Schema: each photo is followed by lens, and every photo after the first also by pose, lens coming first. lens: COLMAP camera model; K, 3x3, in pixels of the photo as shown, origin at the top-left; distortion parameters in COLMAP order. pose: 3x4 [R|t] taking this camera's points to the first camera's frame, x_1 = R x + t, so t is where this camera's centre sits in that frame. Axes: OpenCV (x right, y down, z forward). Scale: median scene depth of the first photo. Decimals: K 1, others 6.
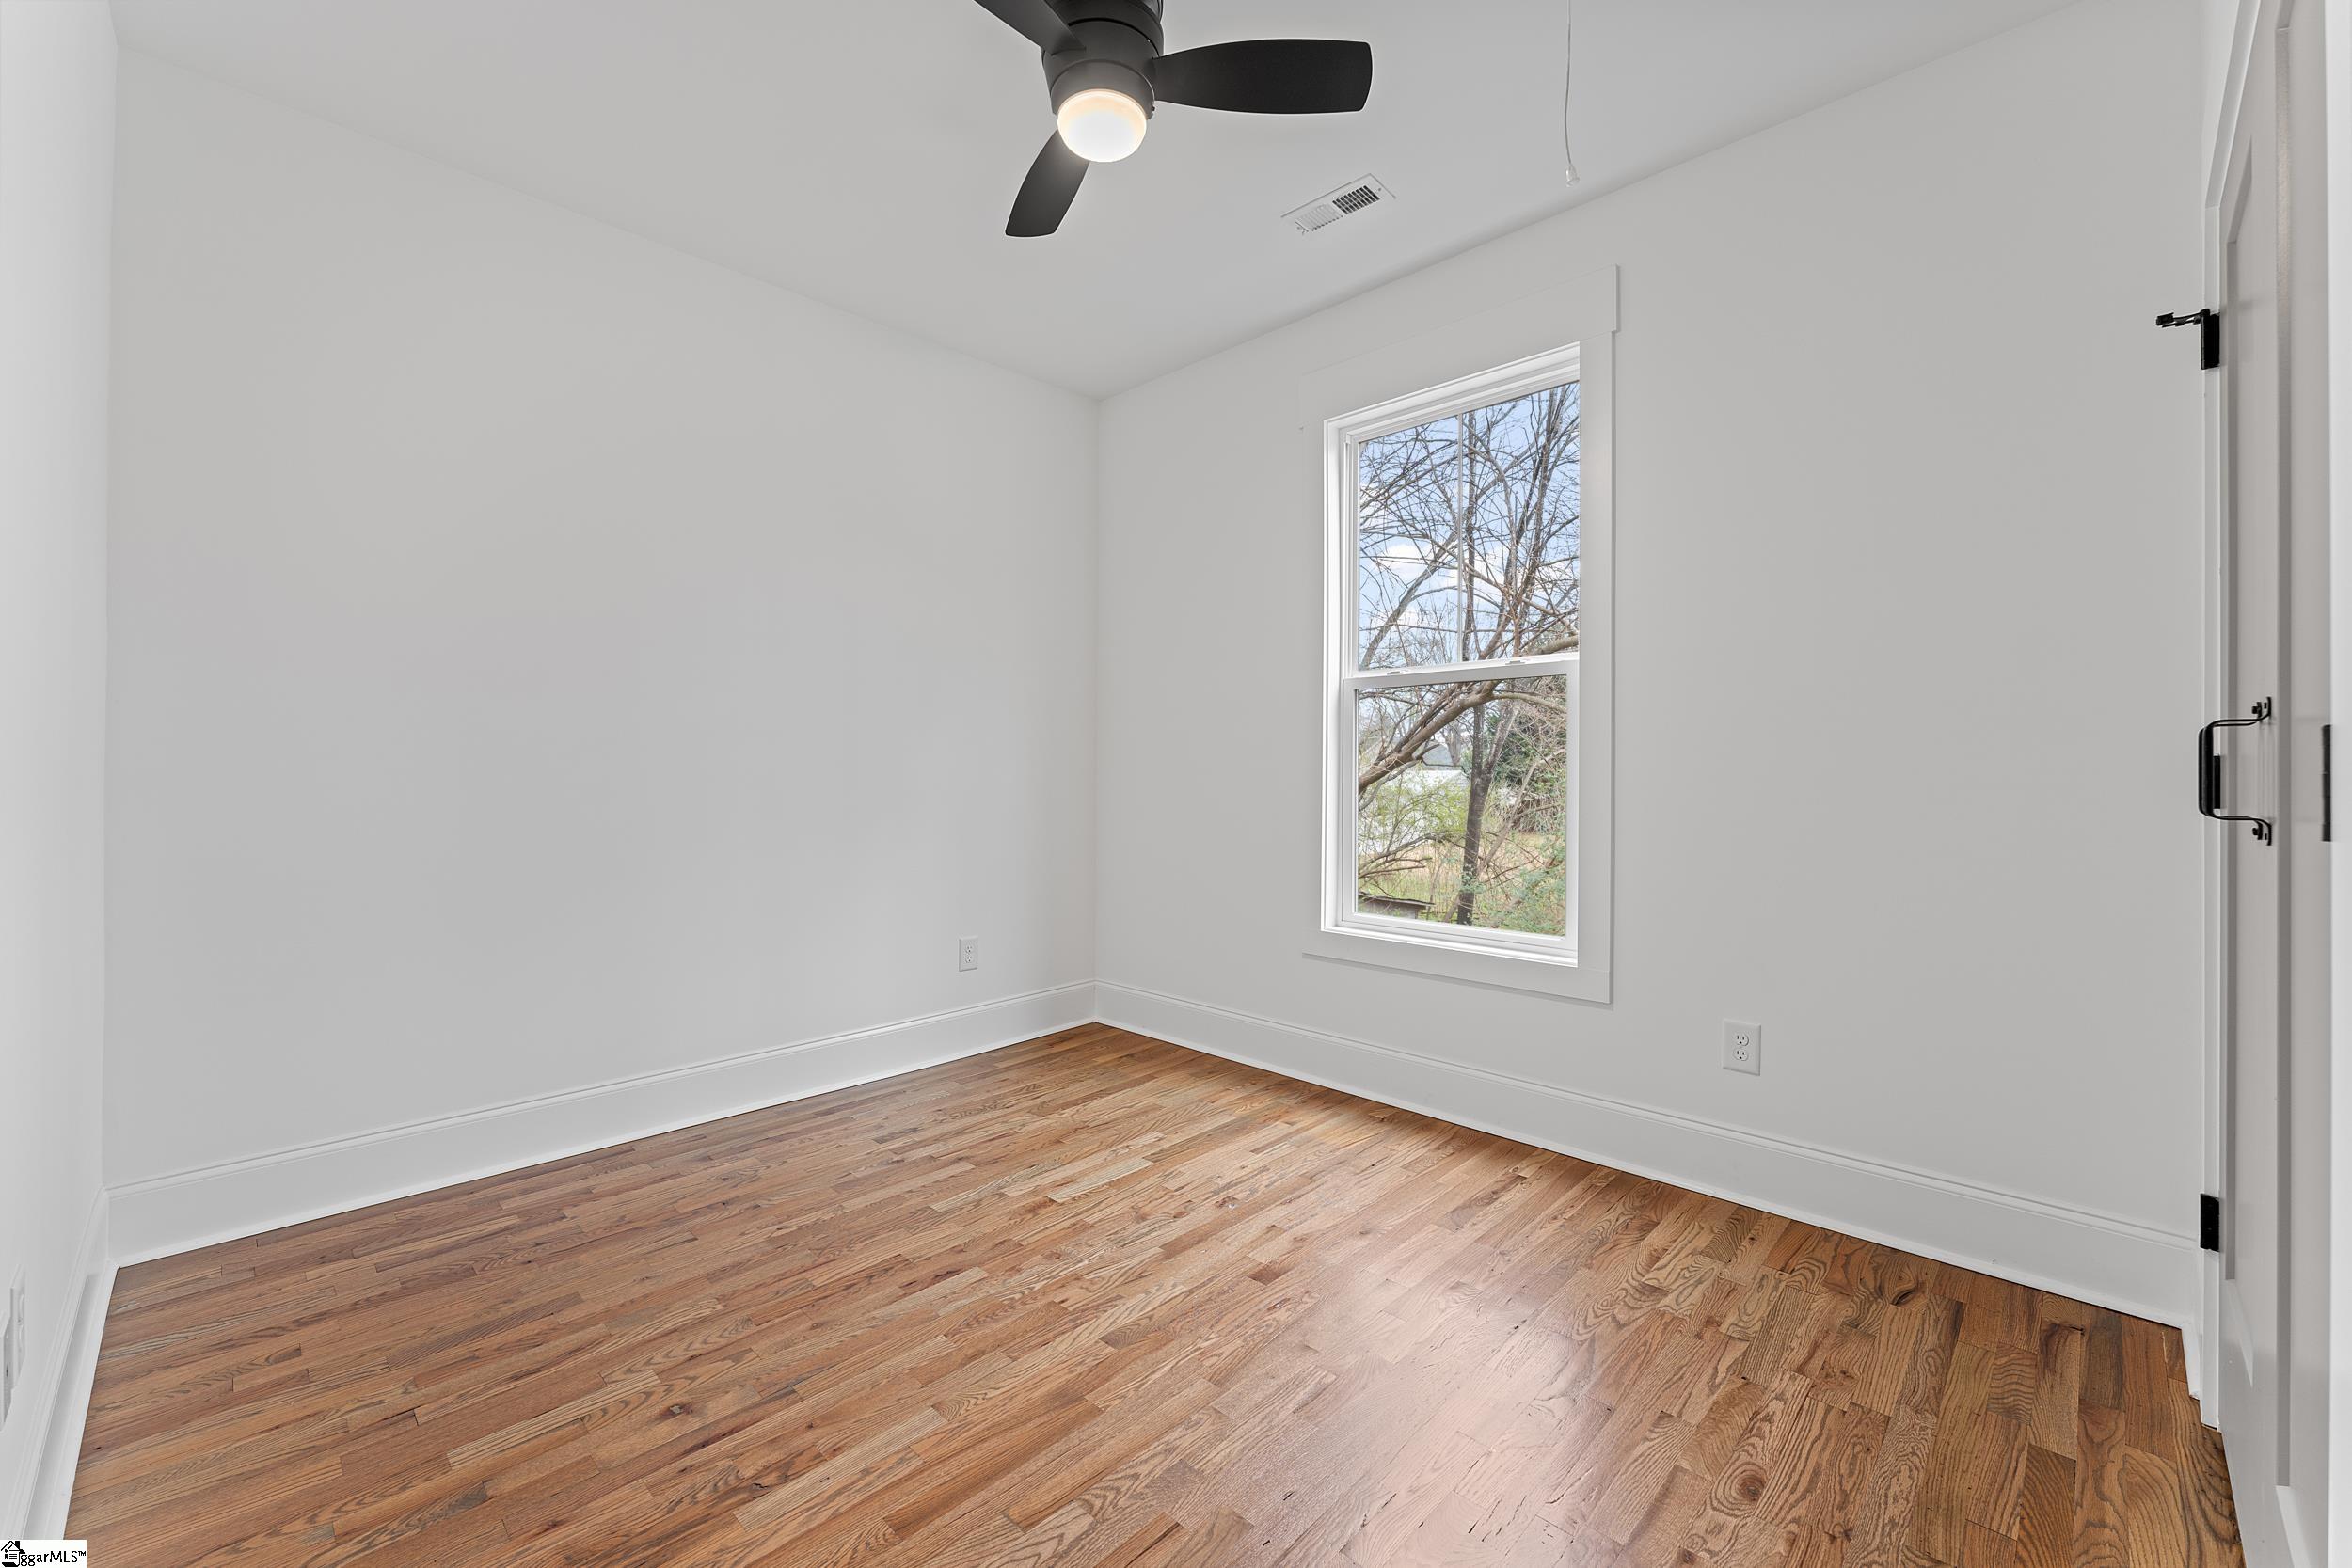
lens RADIAL K [[954.6, 0, 1175.9], [0, 954.6, 777.5], [0, 0, 1]] dist [0.001154, 0.000203]
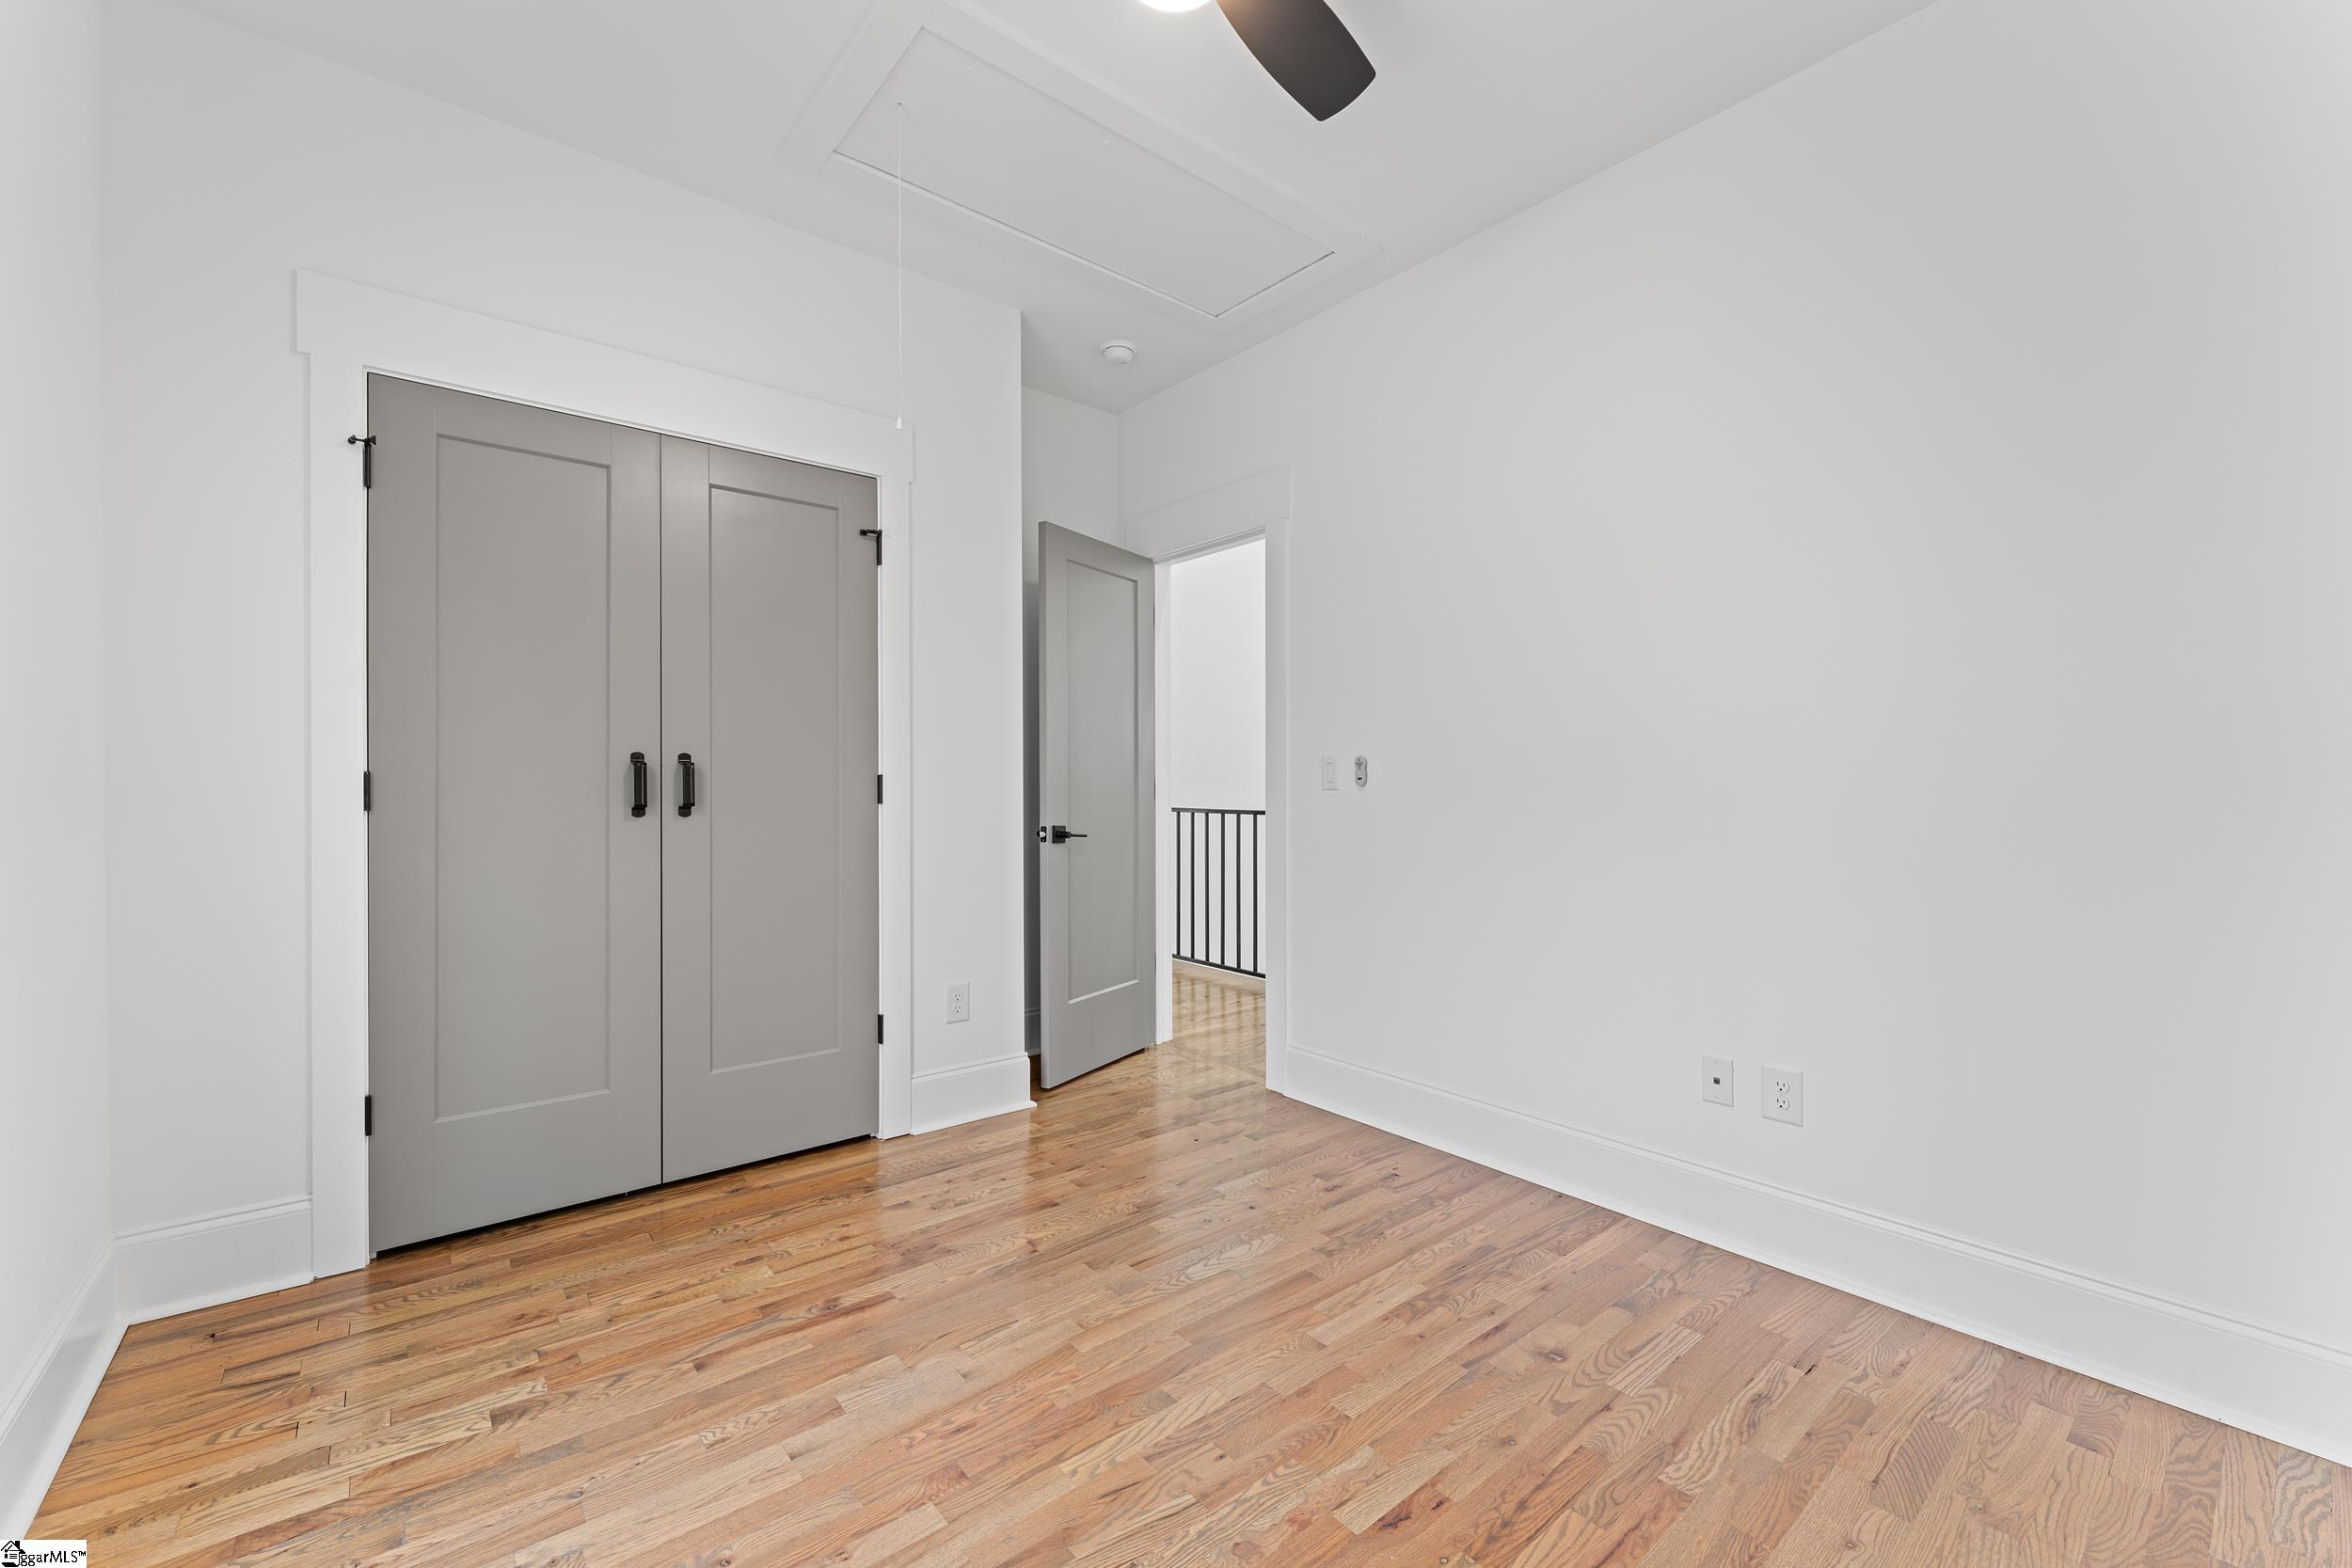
lens RADIAL K [[954.6, 0, 1176.2], [0, 954.6, 785.4], [0, 0, 1]] dist [0.001154, 0.000203]
pose [[-0.994679, -0.001042, 0.103020, -0.181103], [-0.000641, 0.999992, 0.003920, -0.009107], [-0.103023, 0.003833, -0.994672, 1.993331]]
